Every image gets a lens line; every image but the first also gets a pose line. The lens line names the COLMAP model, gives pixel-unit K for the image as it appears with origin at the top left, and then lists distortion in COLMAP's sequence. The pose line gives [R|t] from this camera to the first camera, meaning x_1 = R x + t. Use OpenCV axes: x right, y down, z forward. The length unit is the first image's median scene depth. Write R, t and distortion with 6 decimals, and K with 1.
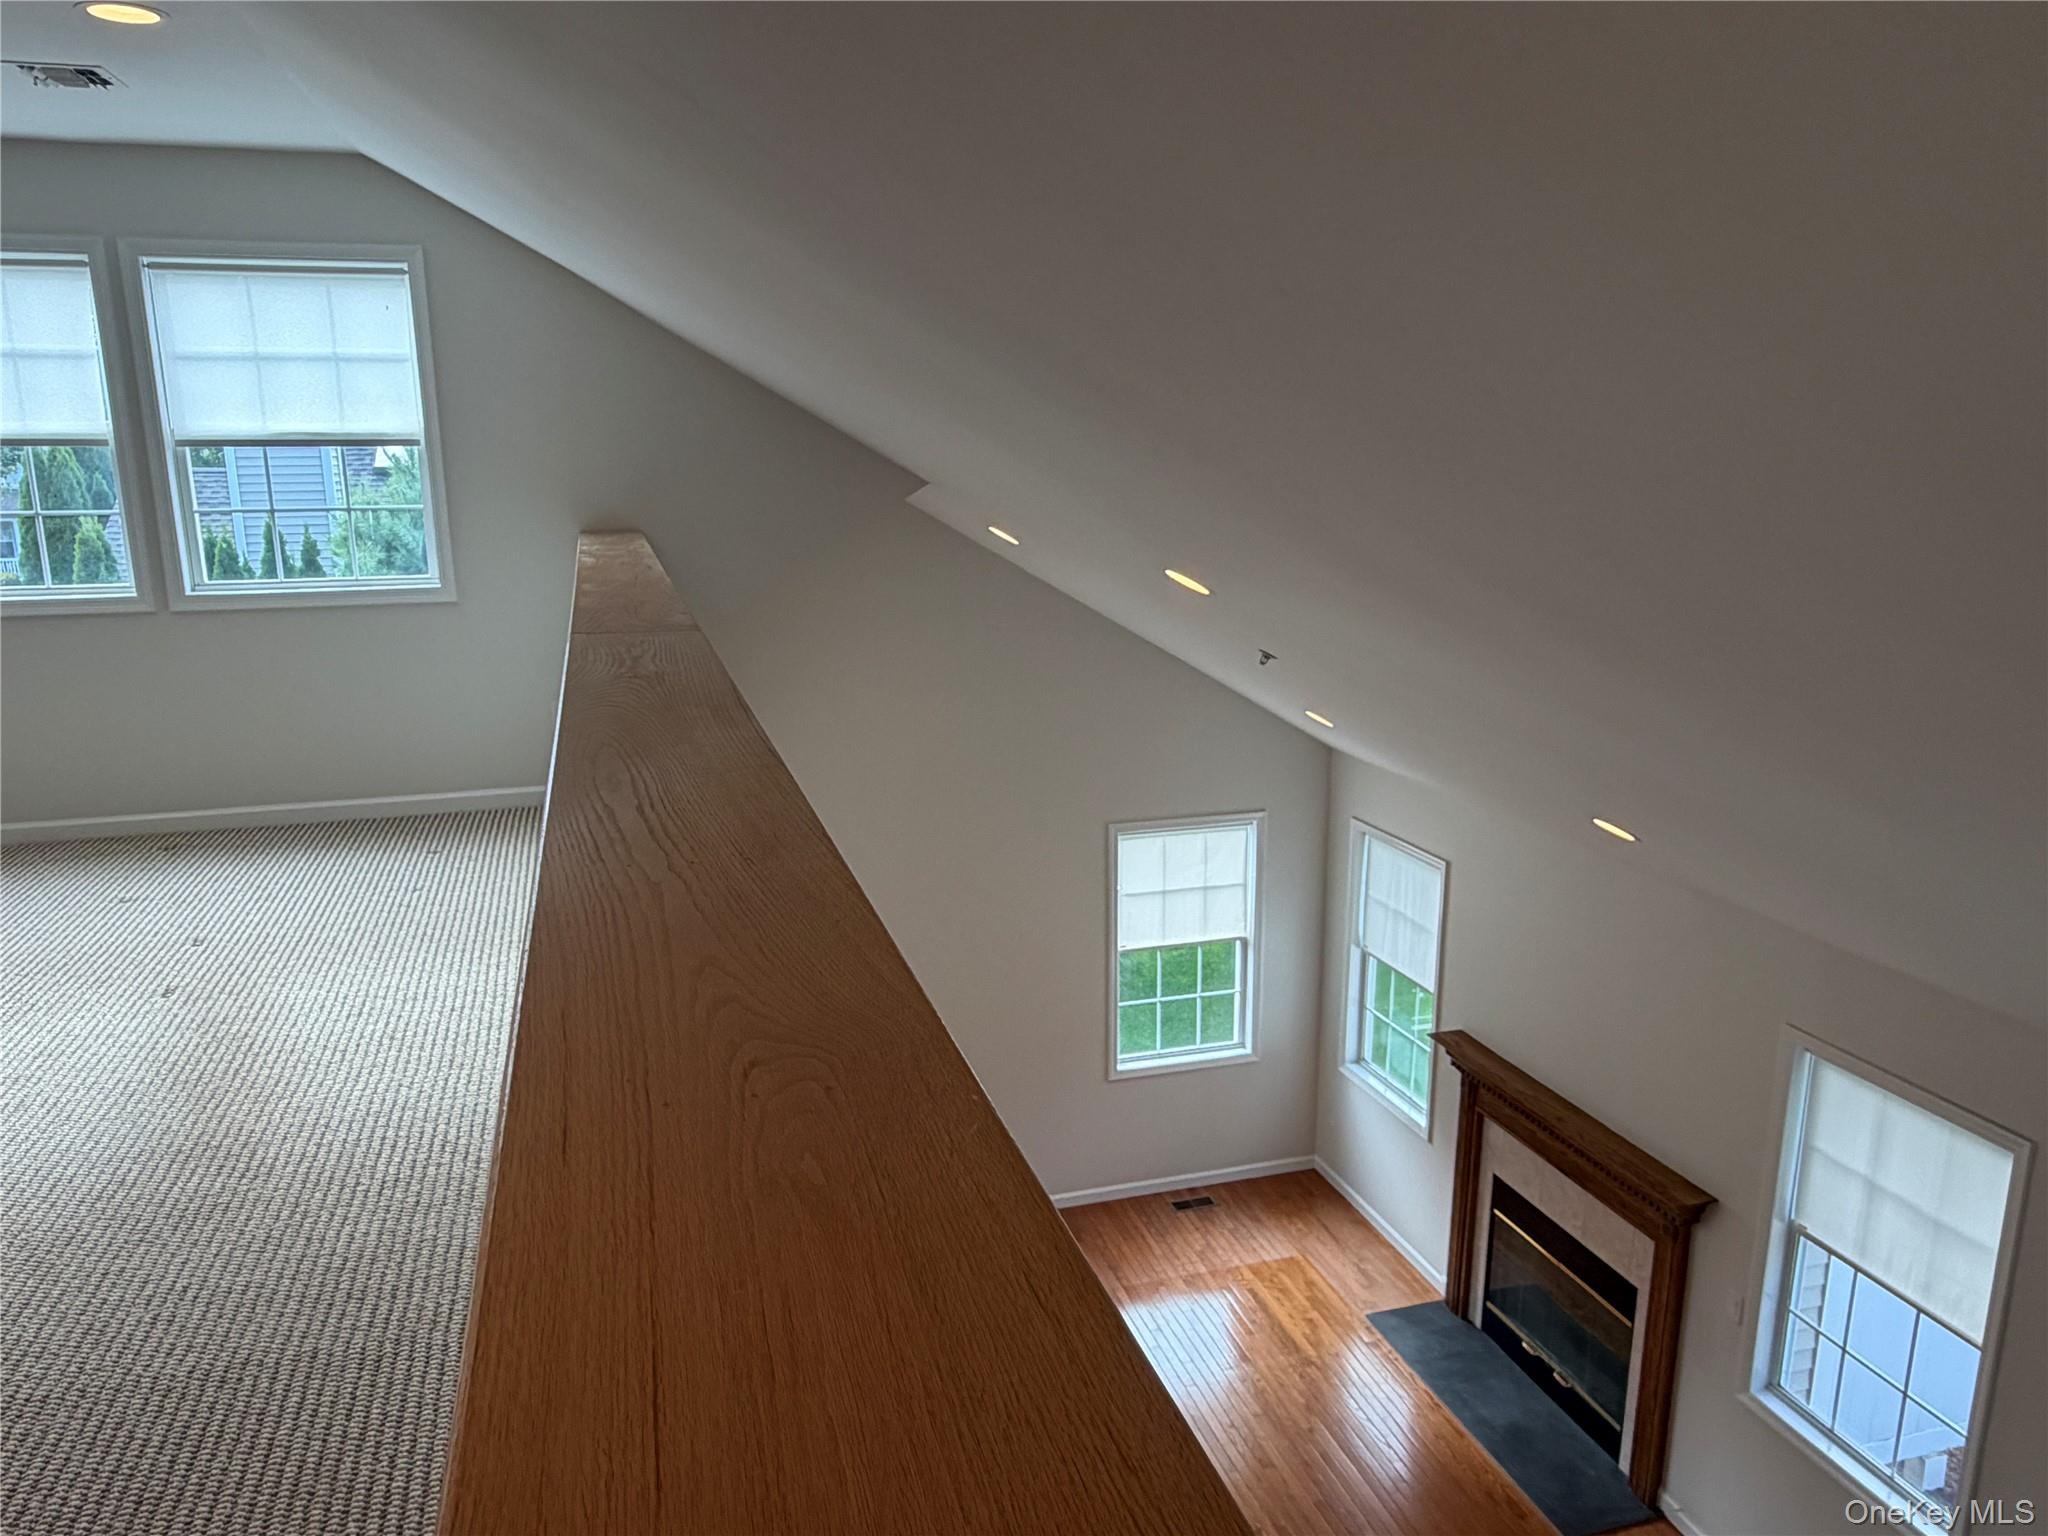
lens RADIAL K [[1443.1, 0, 1031.4], [0, 1443.1, 780.9], [0, 0, 1]] dist [0.004746, 0.001216]
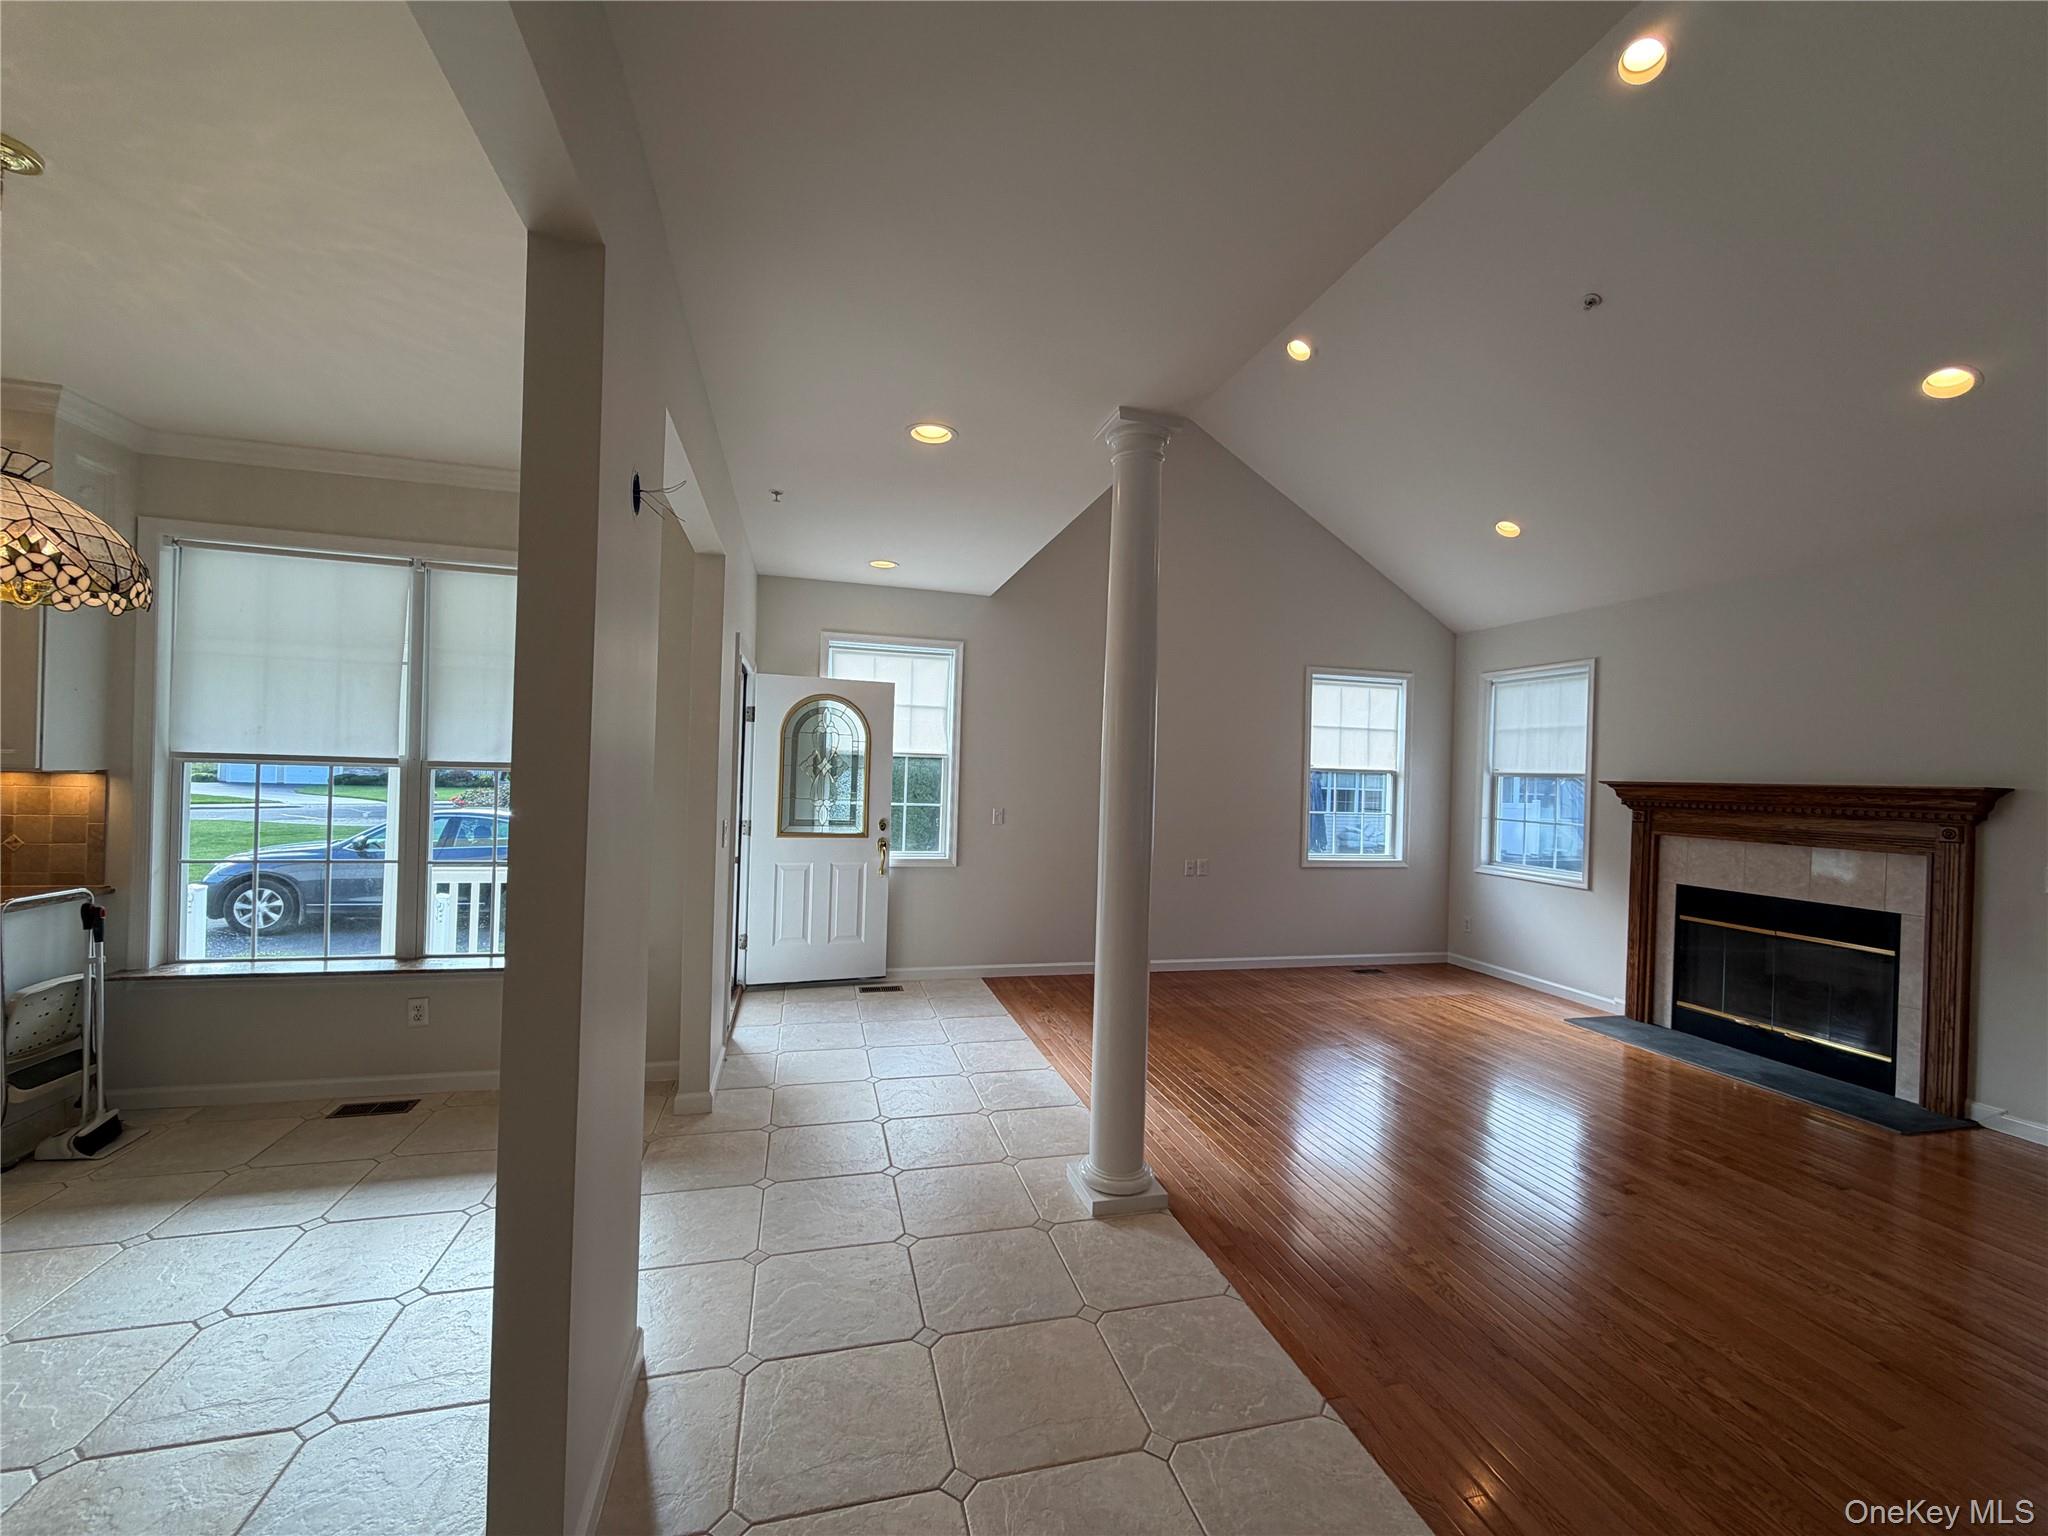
lens RADIAL K [[819.4, 0, 1026.5], [0, 819.4, 761.4], [0, 0, 1]] dist [0.001402, -0.000432]
pose [[0.998289, 0.038510, -0.043991, -0.174585], [-0.047725, 0.971382, -0.232678, 0.310549], [0.033772, 0.234380, 0.971558, 0.246950]]
